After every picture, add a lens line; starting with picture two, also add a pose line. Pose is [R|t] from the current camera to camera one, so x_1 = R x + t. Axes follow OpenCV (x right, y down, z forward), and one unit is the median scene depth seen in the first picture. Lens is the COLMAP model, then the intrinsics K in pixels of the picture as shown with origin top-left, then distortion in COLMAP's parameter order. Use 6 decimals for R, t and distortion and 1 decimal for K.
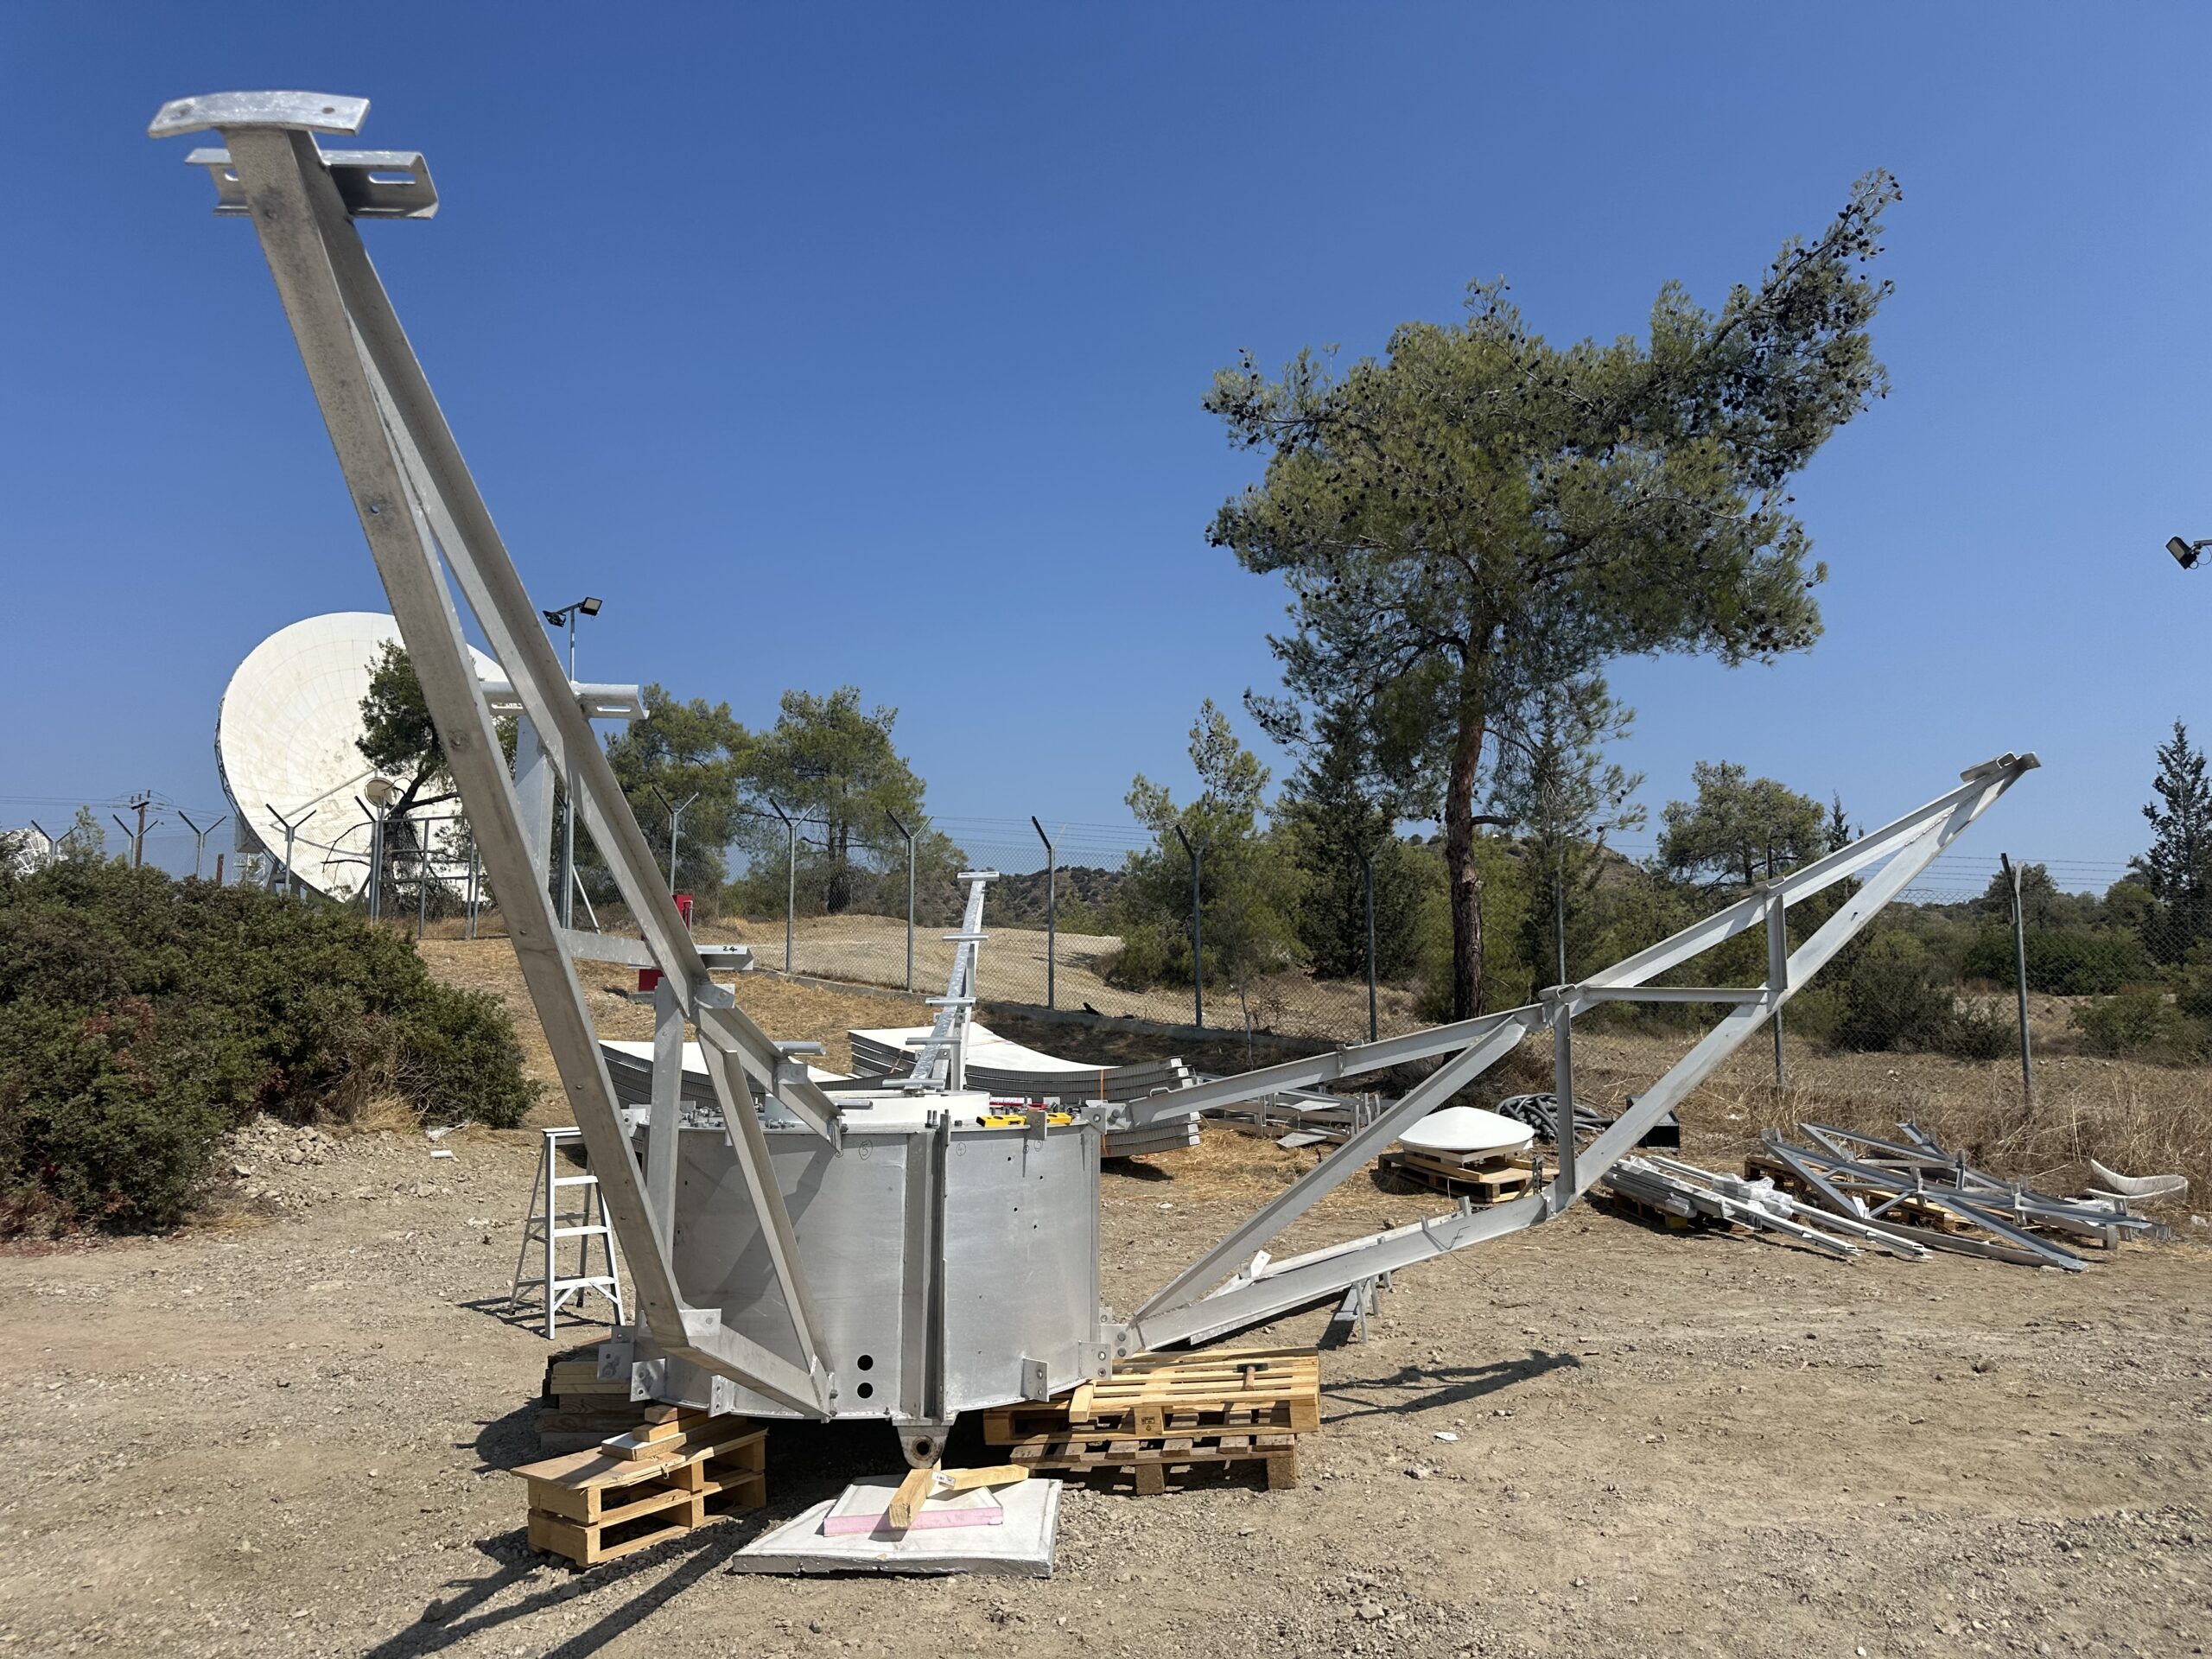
lens RADIAL K [[1554.5, 0, 1094.8], [0, 1554.5, 834.6], [0, 0, 1]] dist [0.028775, -0.007745]
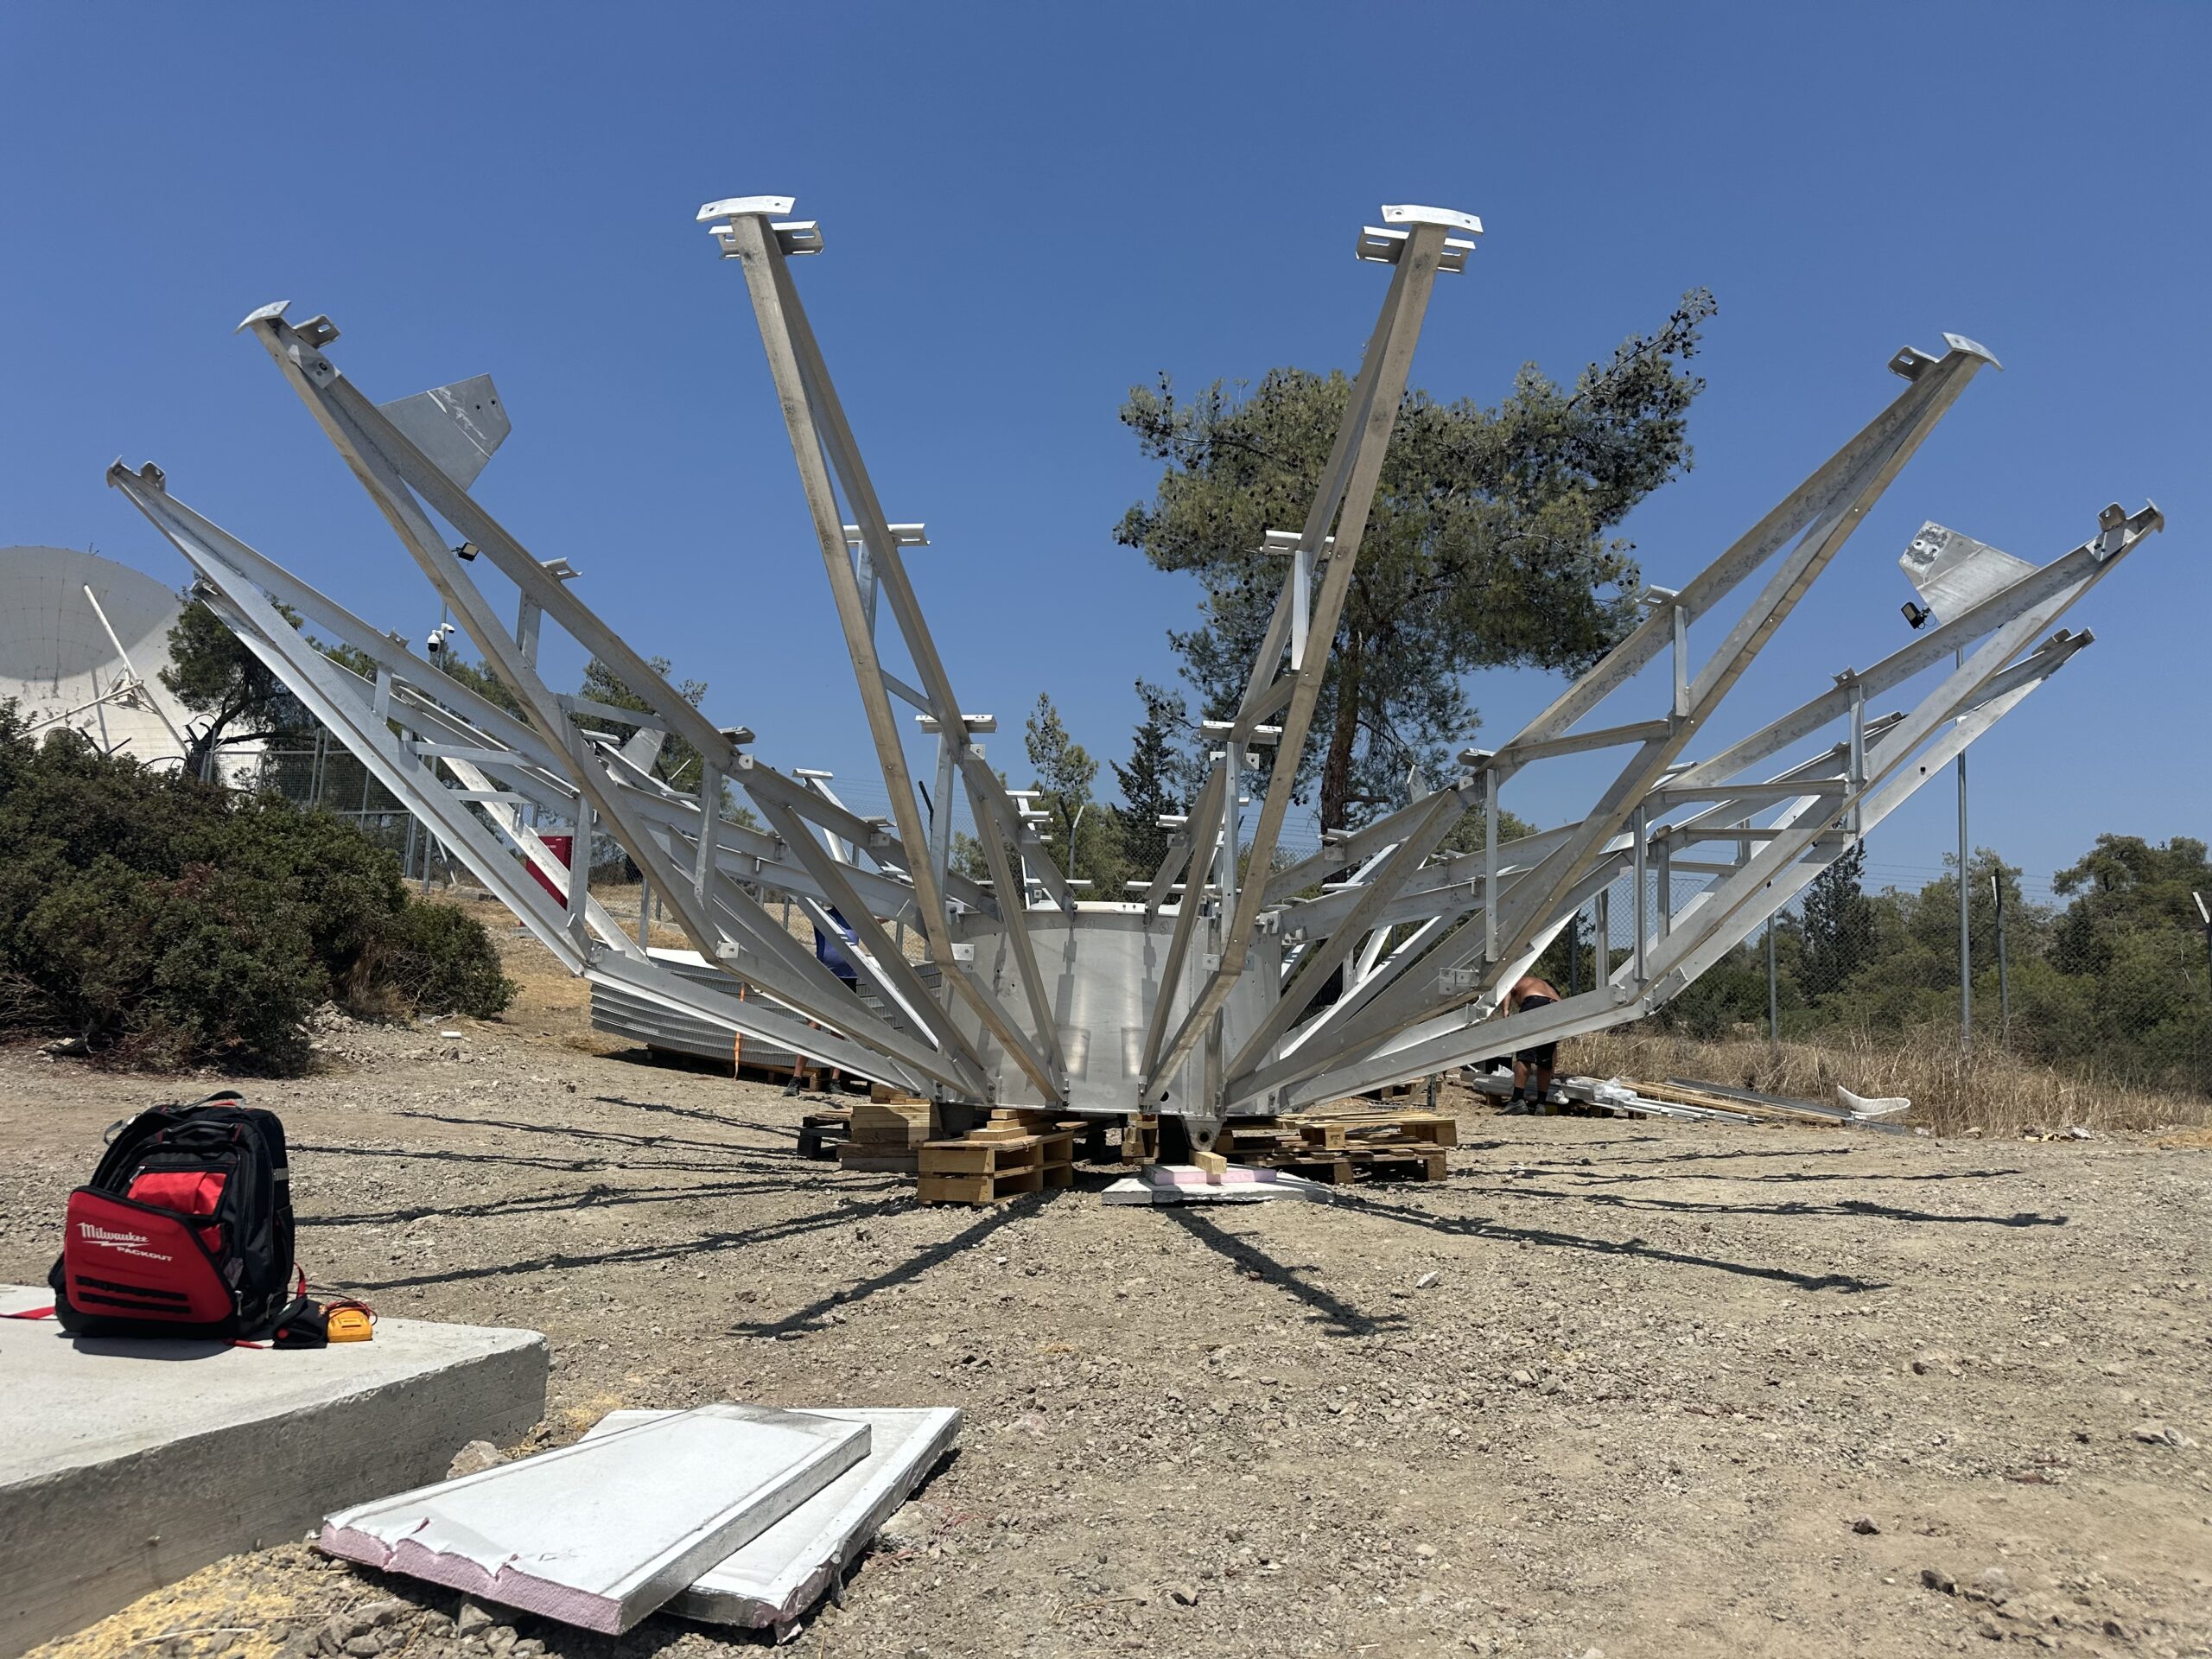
lens RADIAL K [[1554.5, 0, 1092.8], [0, 1554.5, 831.8], [0, 0, 1]] dist [0.028775, -0.007745]
pose [[0.983402, 0.059875, 0.171274, -0.137102], [-0.057911, 0.998186, -0.016443, 0.044047], [-0.171948, 0.006252, 0.985086, -0.104959]]
